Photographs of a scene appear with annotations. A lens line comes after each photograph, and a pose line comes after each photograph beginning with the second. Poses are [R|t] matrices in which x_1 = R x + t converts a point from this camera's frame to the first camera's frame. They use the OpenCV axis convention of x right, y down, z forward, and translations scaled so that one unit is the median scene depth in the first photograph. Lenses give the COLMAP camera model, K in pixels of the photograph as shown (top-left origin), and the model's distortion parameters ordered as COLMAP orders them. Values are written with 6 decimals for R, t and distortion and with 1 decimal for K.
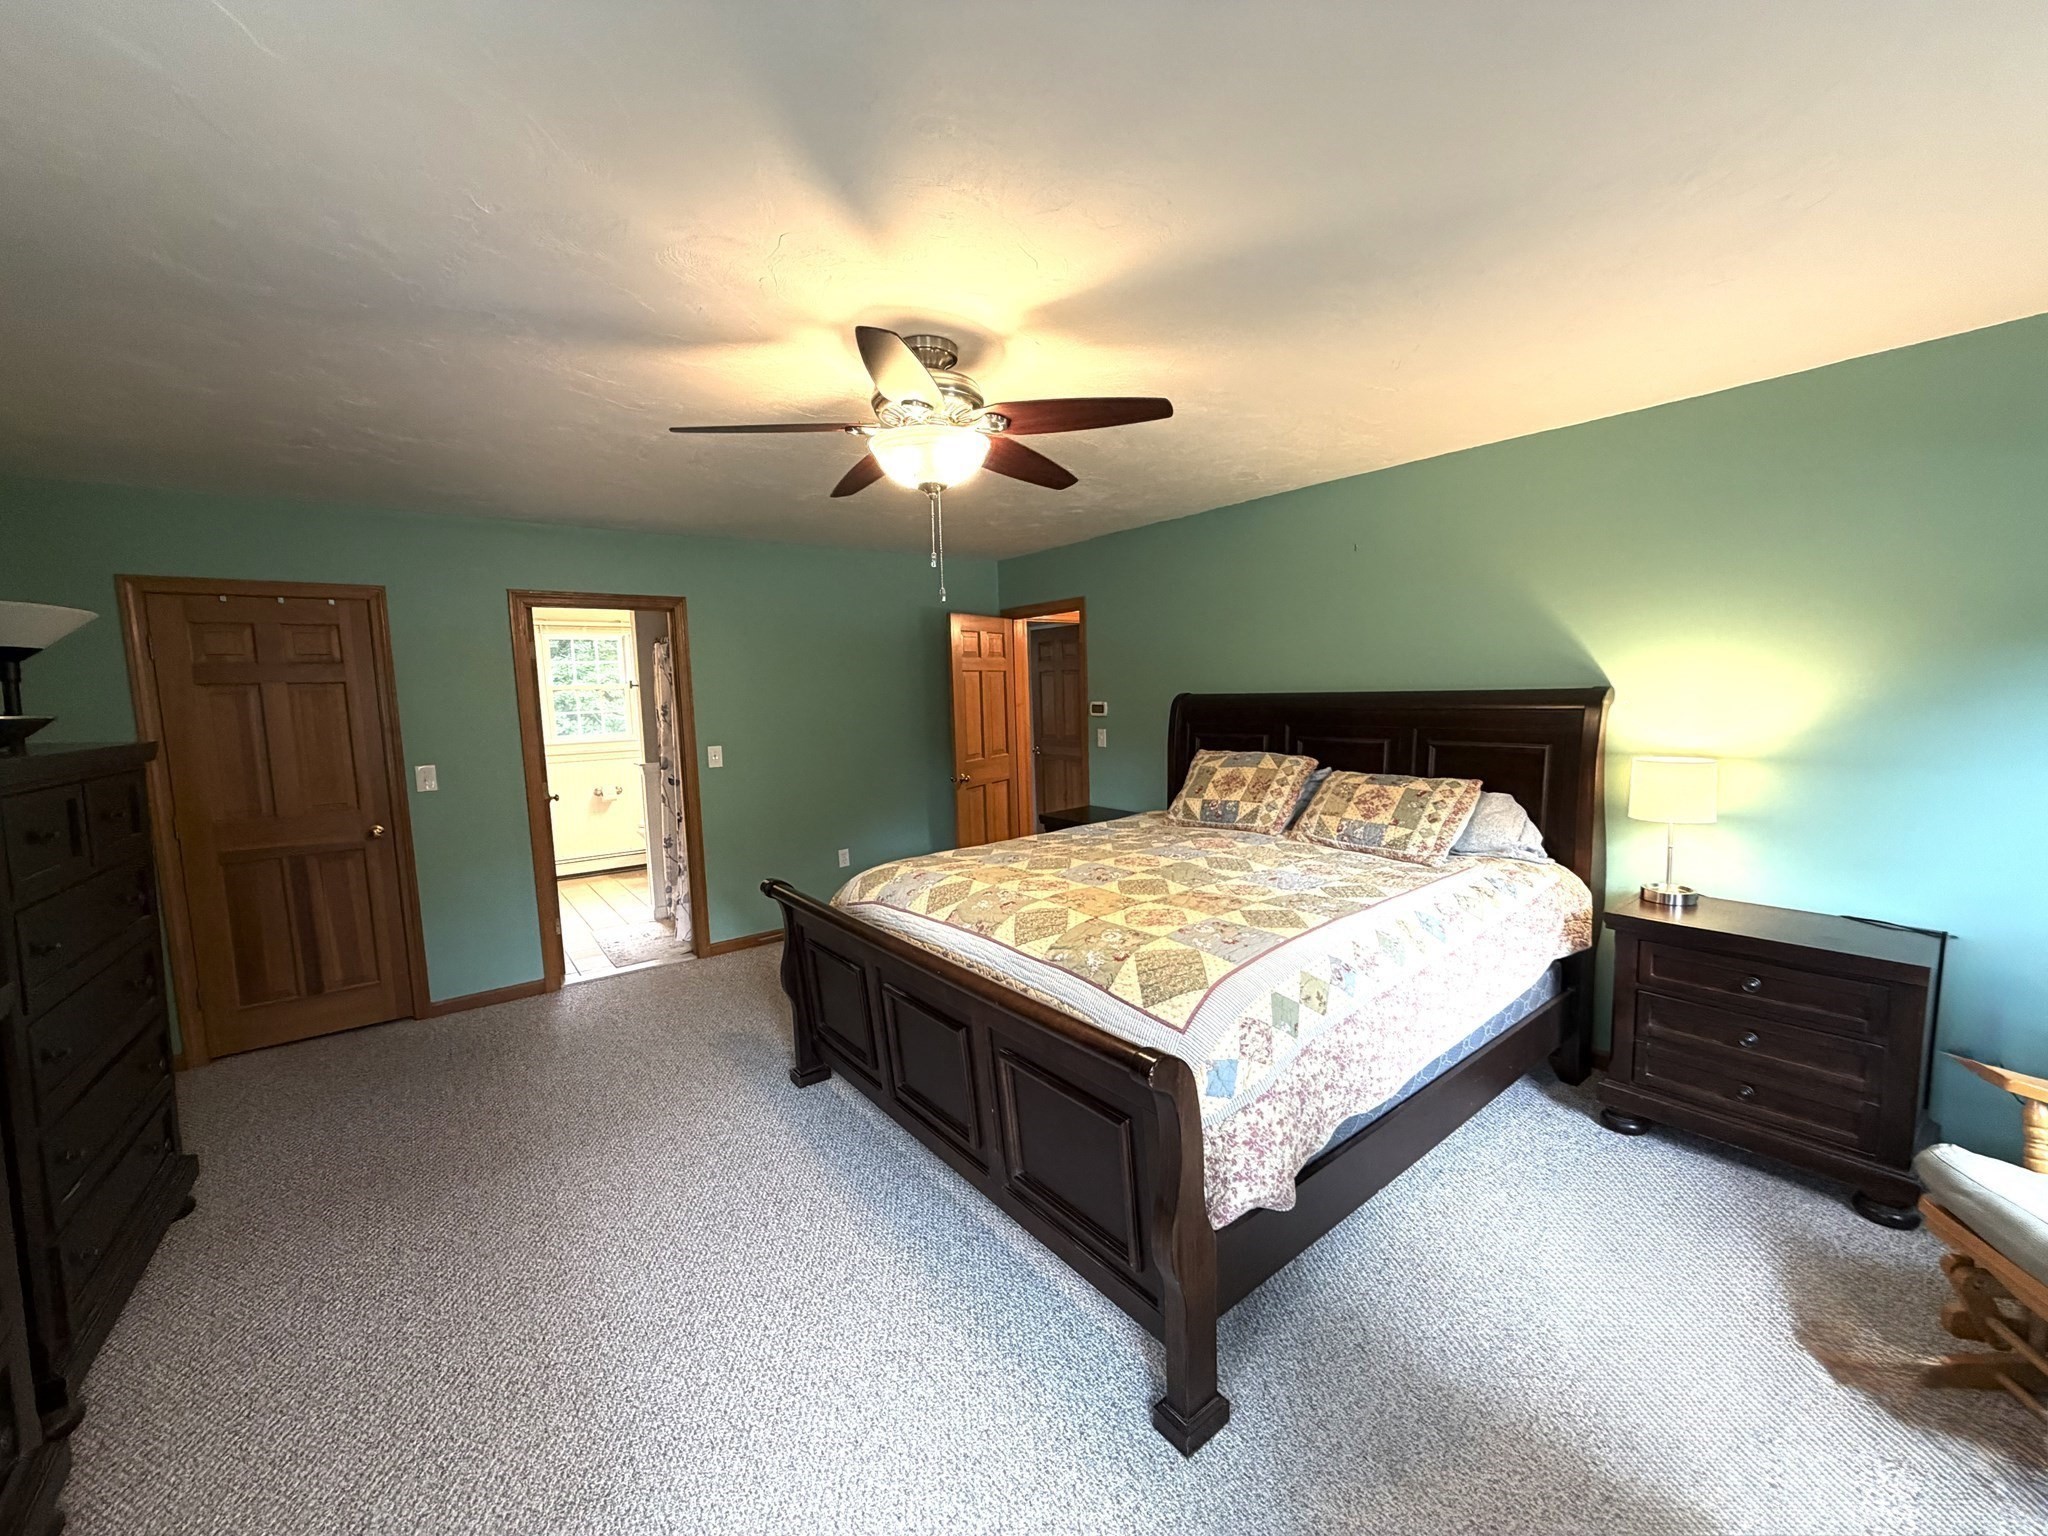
lens RADIAL K [[815.2, 0, 1024.0], [0, 815.2, 768.0], [0, 0, 1]] dist [0.000910, 0.000189]
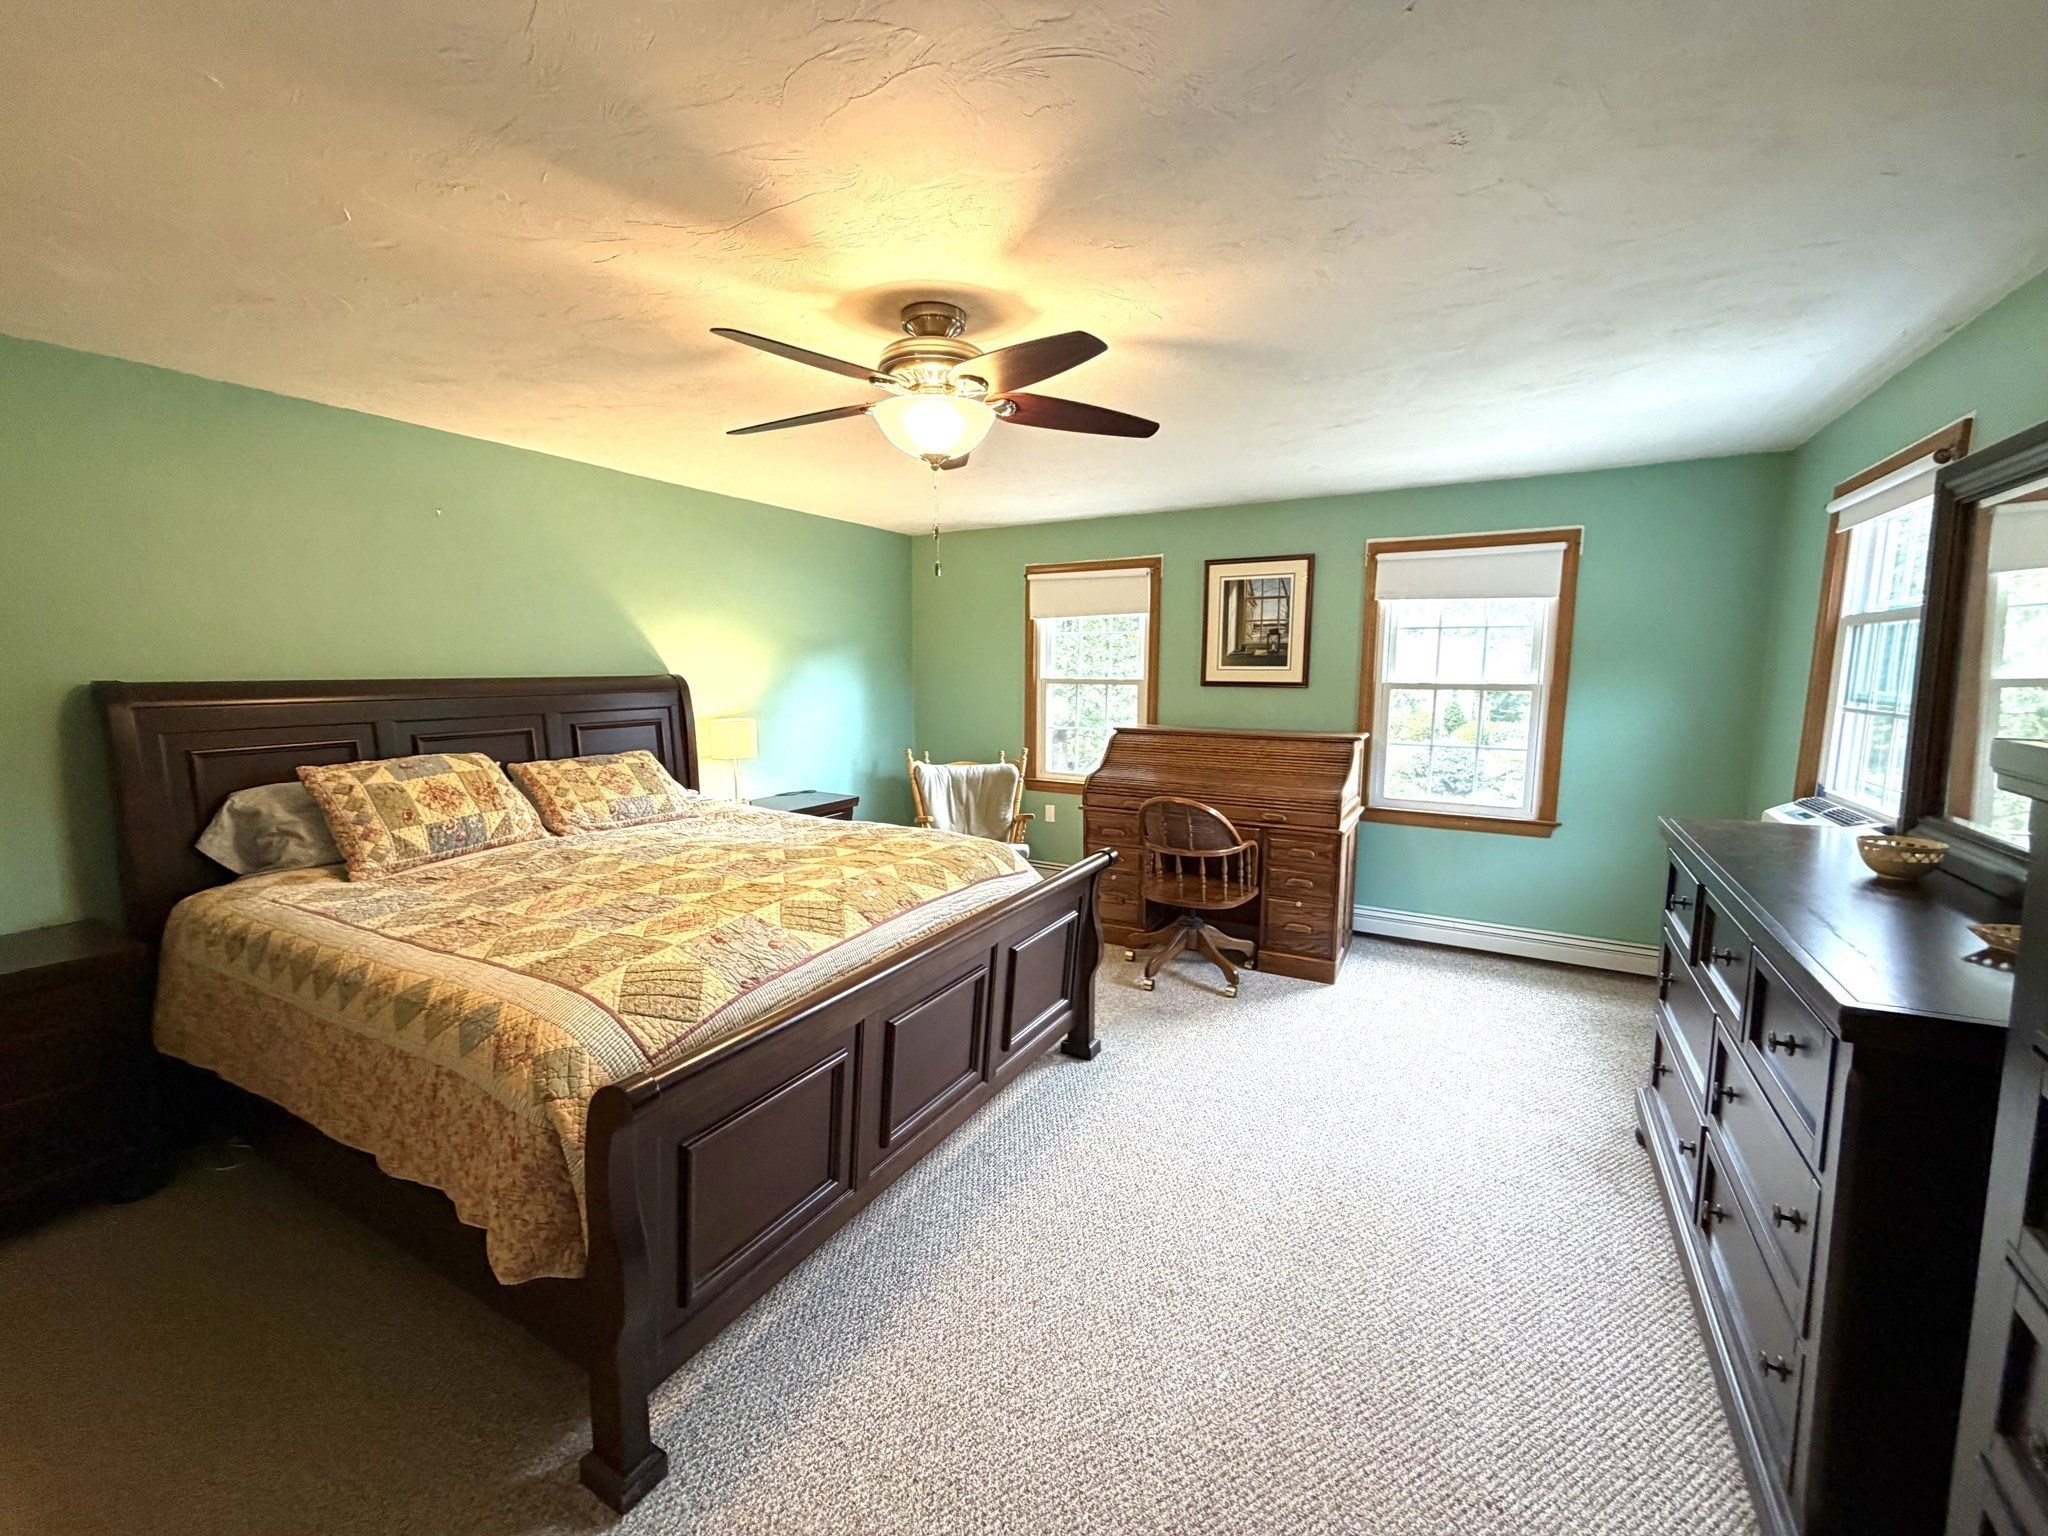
lens RADIAL K [[815.2, 0, 1024.0], [0, 815.2, 768.0], [0, 0, 1]] dist [0.000910, 0.000189]
pose [[-0.373725, -0.091910, 0.922975, -0.727984], [0.103025, 0.984808, 0.139784, -0.065225], [-0.921800, 0.147330, -0.358578, 0.868565]]
